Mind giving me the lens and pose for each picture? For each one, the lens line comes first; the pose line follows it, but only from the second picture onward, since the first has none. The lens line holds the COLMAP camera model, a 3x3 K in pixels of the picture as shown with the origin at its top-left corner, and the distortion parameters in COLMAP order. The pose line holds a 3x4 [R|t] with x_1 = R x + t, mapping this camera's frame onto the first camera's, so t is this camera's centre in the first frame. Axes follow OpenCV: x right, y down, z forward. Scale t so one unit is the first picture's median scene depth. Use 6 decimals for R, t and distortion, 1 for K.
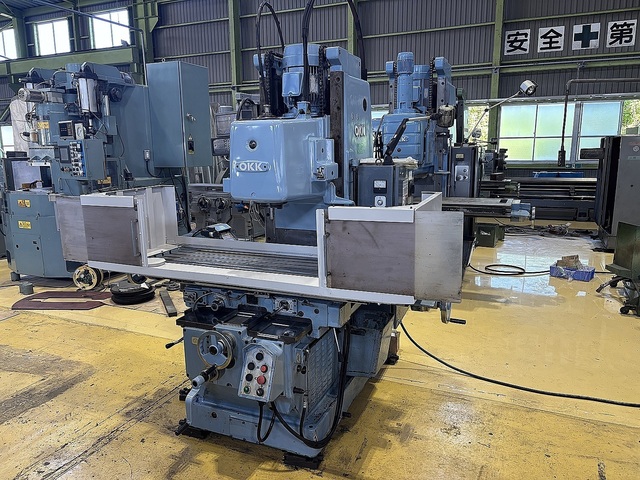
lens RADIAL K [[487.9, 0, 318.1], [0, 487.9, 244.2], [0, 0, 1]] dist [0.041539, -0.049188]
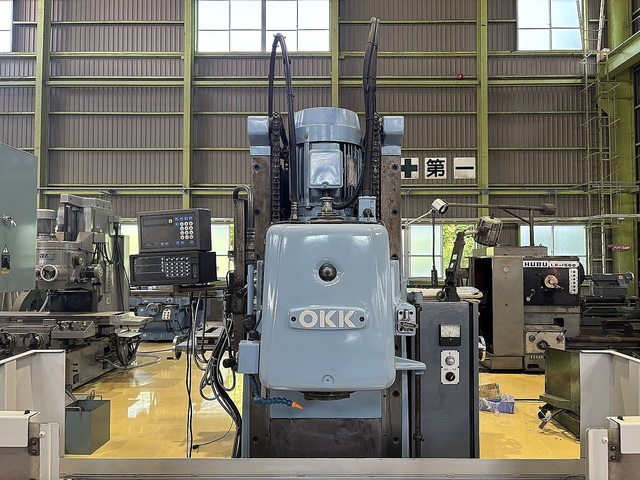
lens RADIAL K [[487.9, 0, 321.9], [0, 487.9, 244.1], [0, 0, 1]] dist [0.041539, -0.049188]
pose [[0.918454, 0.025279, 0.394720, -0.274089], [0.065711, 0.974335, -0.215299, -0.107405], [-0.390032, 0.223680, 0.893220, 0.477919]]
